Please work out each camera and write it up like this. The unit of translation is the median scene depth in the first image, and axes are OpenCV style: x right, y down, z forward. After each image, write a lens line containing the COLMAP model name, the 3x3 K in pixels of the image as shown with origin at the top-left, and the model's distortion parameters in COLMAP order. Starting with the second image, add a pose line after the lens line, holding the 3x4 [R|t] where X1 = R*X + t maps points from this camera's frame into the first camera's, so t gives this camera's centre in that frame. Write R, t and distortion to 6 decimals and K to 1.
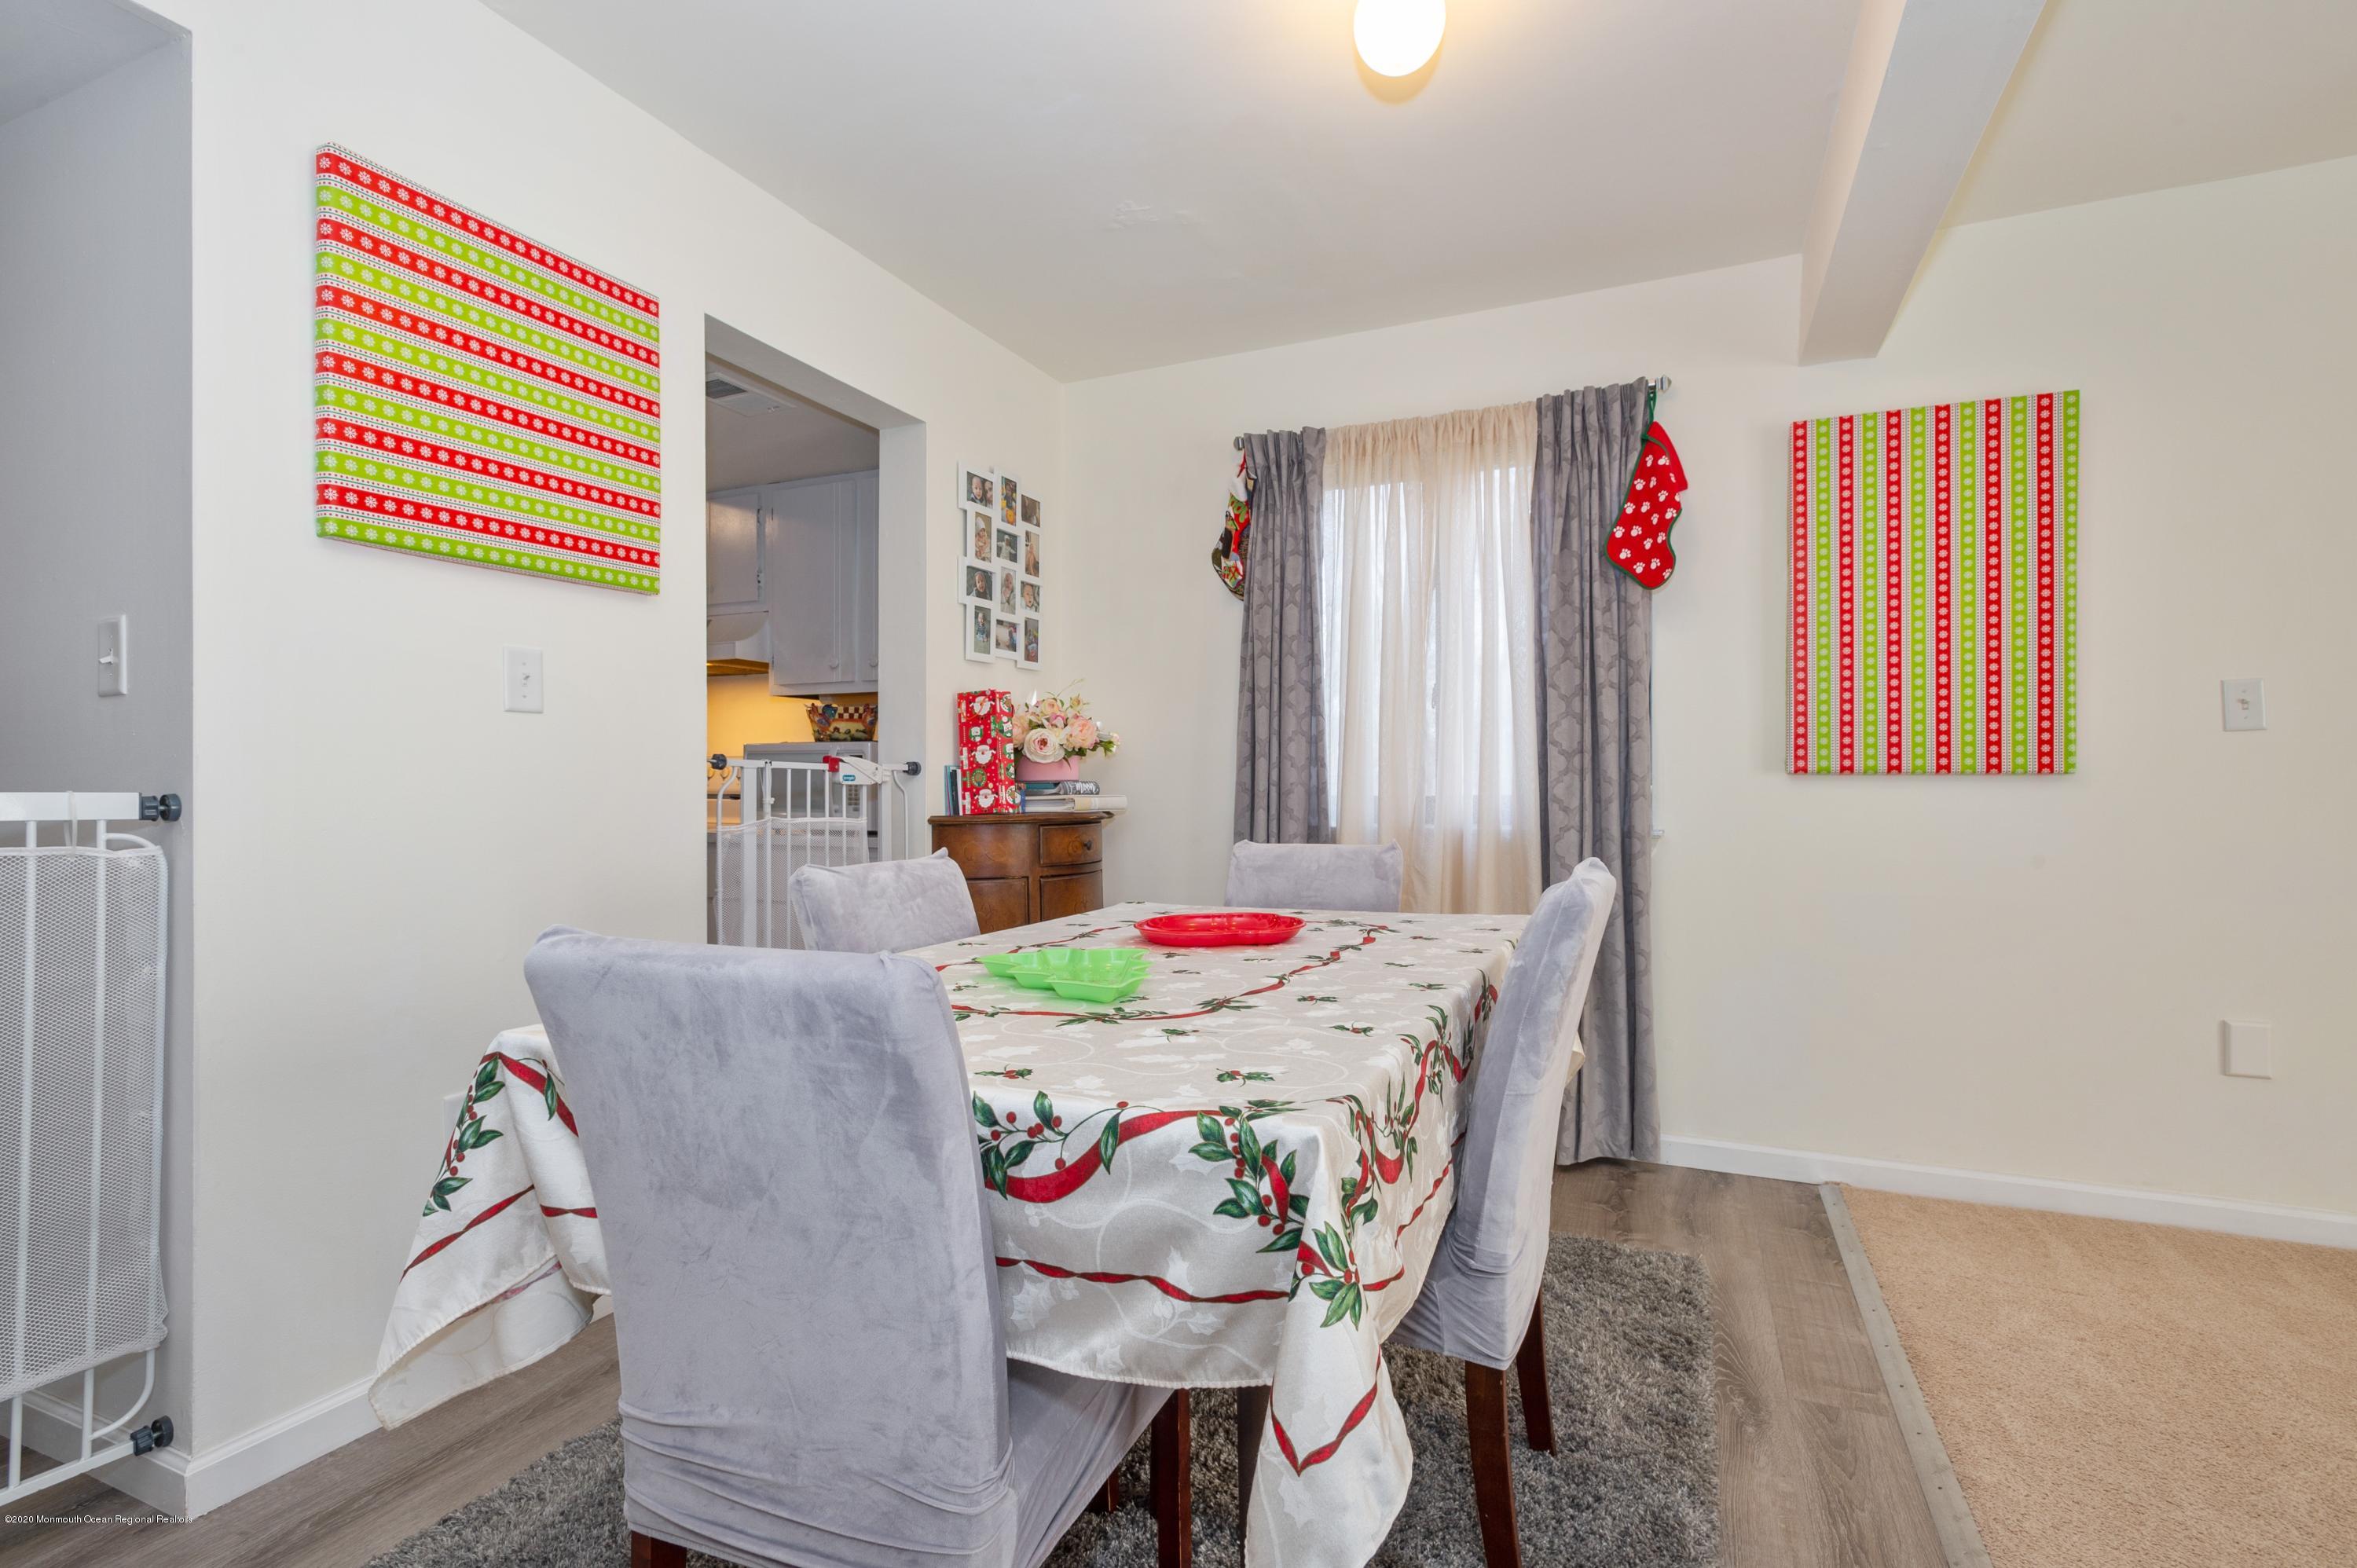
lens RADIAL K [[1110.0, 0, 1177.5], [0, 1110.0, 777.1], [0, 0, 1]] dist [0.015664, -0.002388]
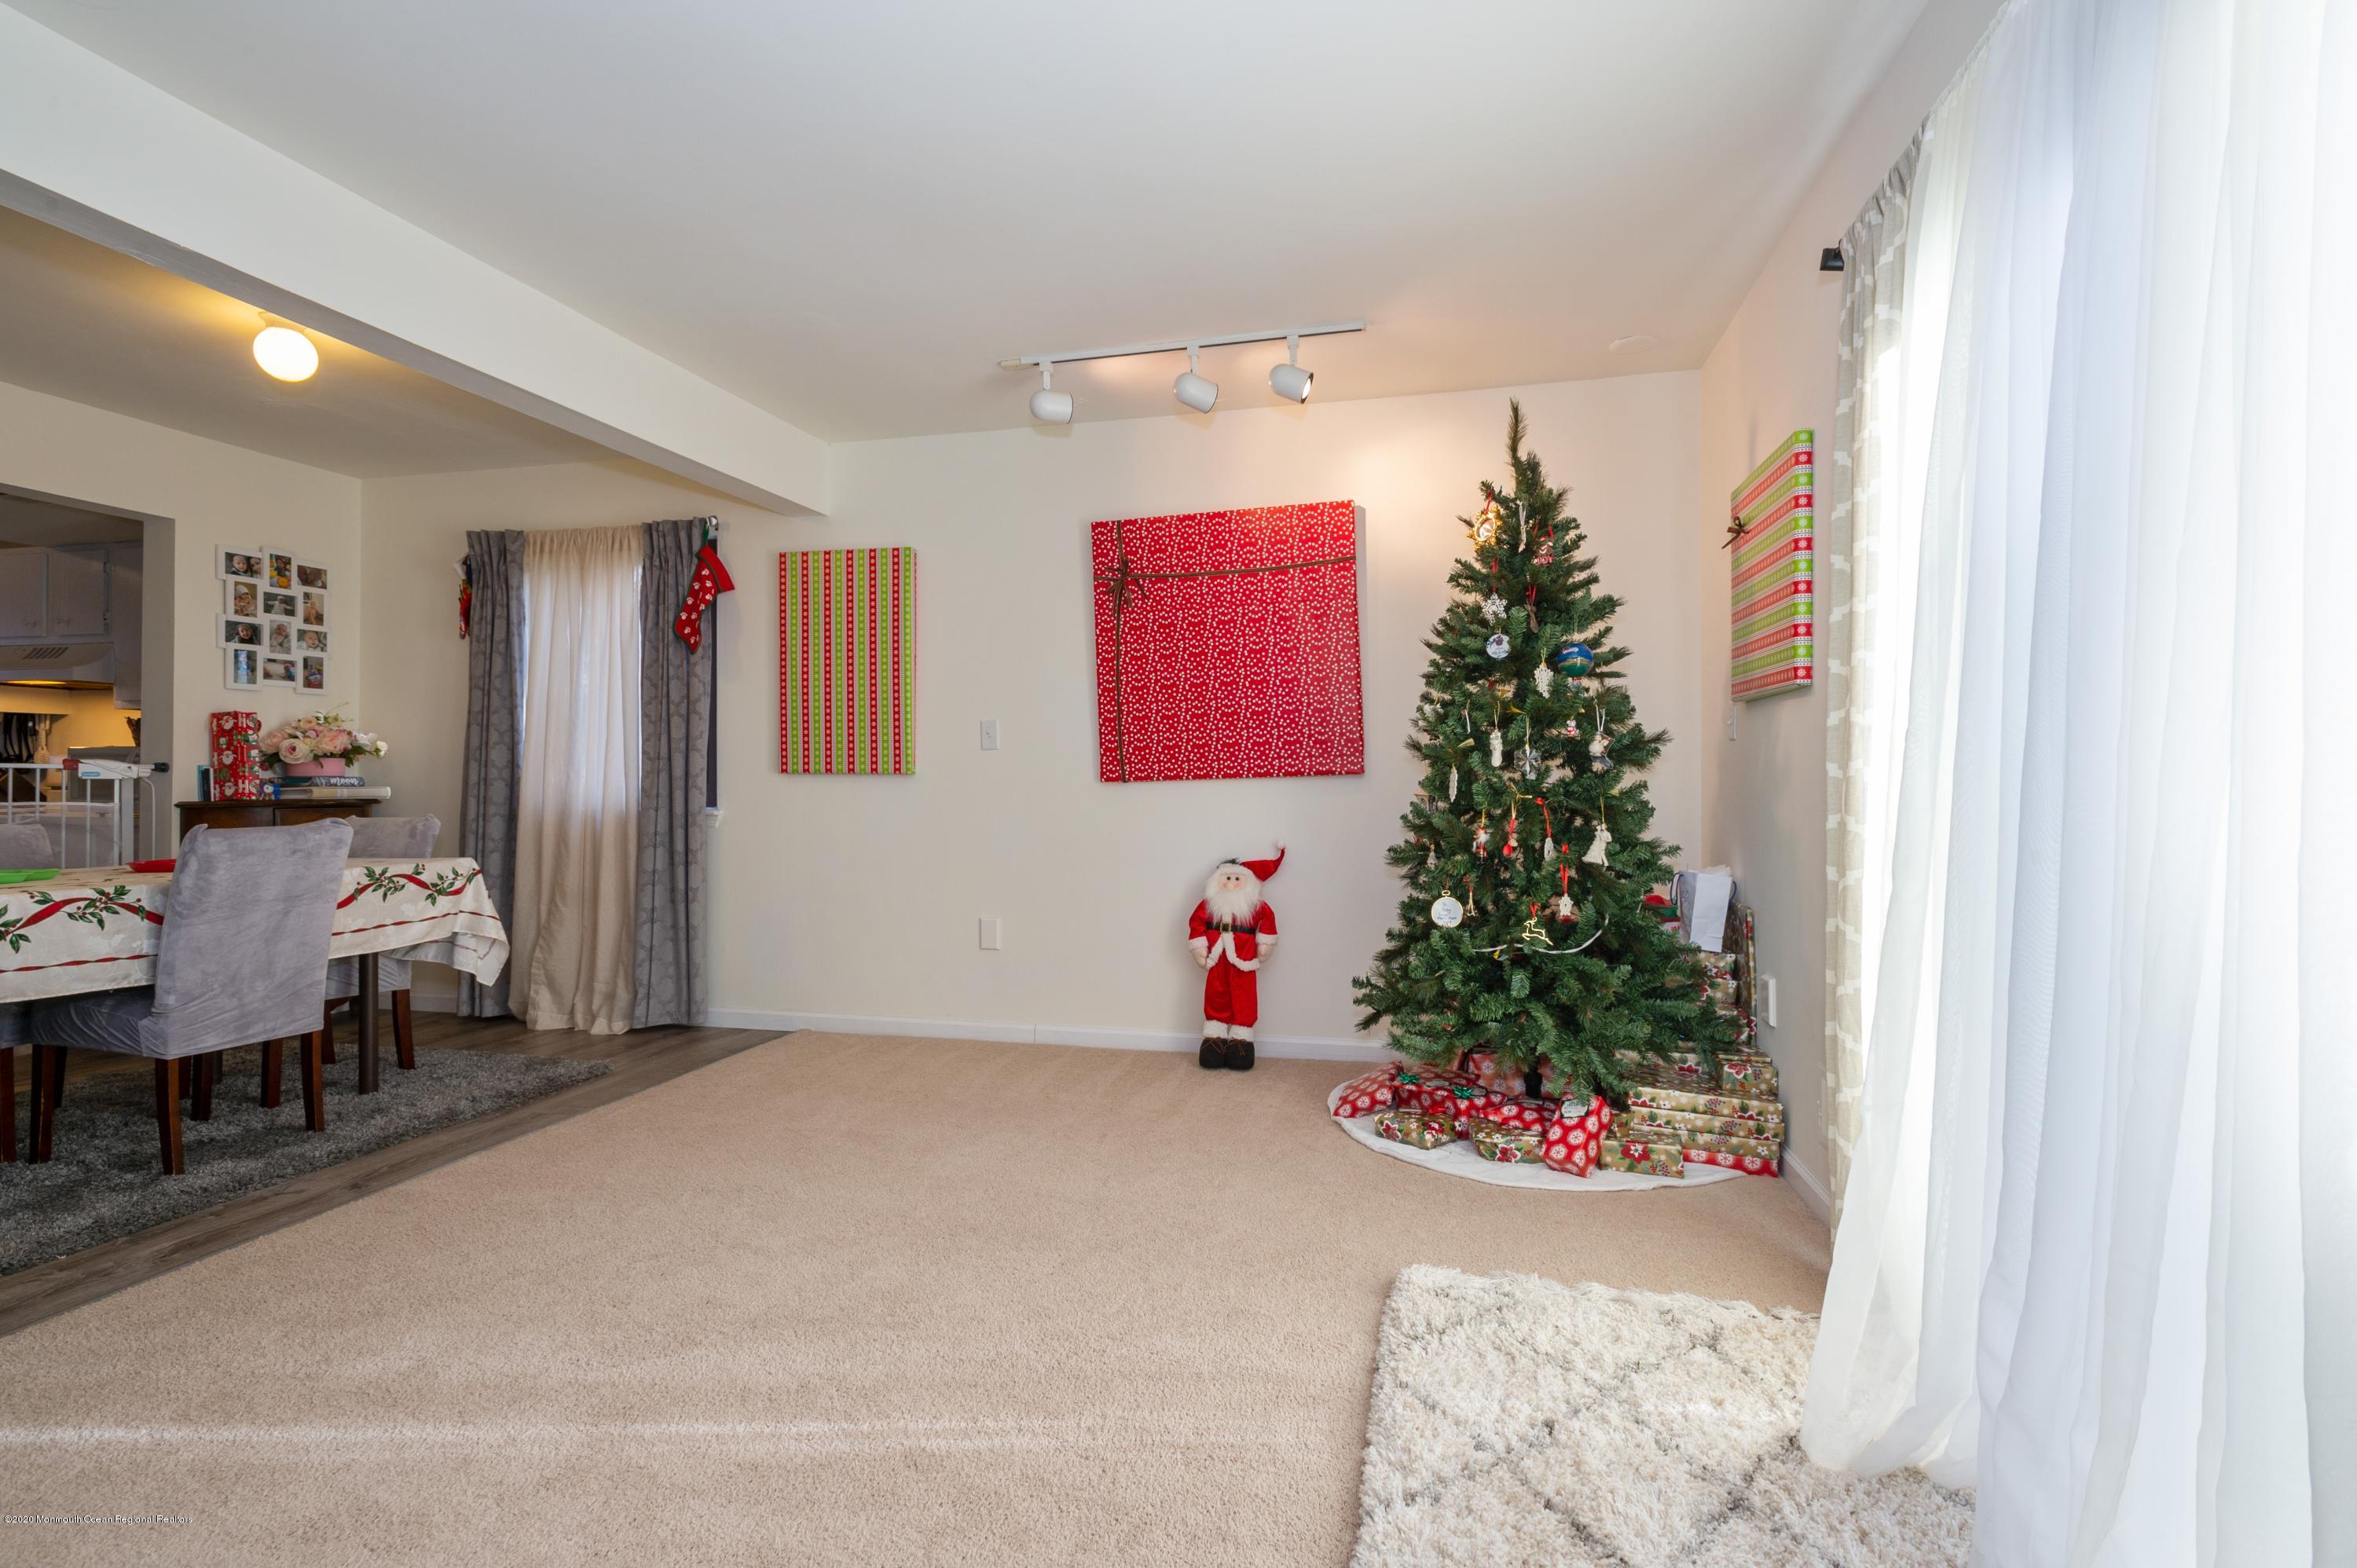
lens RADIAL K [[1110.0, 0, 1177.5], [0, 1110.0, 777.1], [0, 0, 1]] dist [0.015664, -0.002388]
pose [[0.984165, 0.002750, 0.177236, 0.729245], [-0.003341, 0.999990, 0.003035, -0.003956], [-0.177226, -0.003579, 0.984164, -0.583067]]
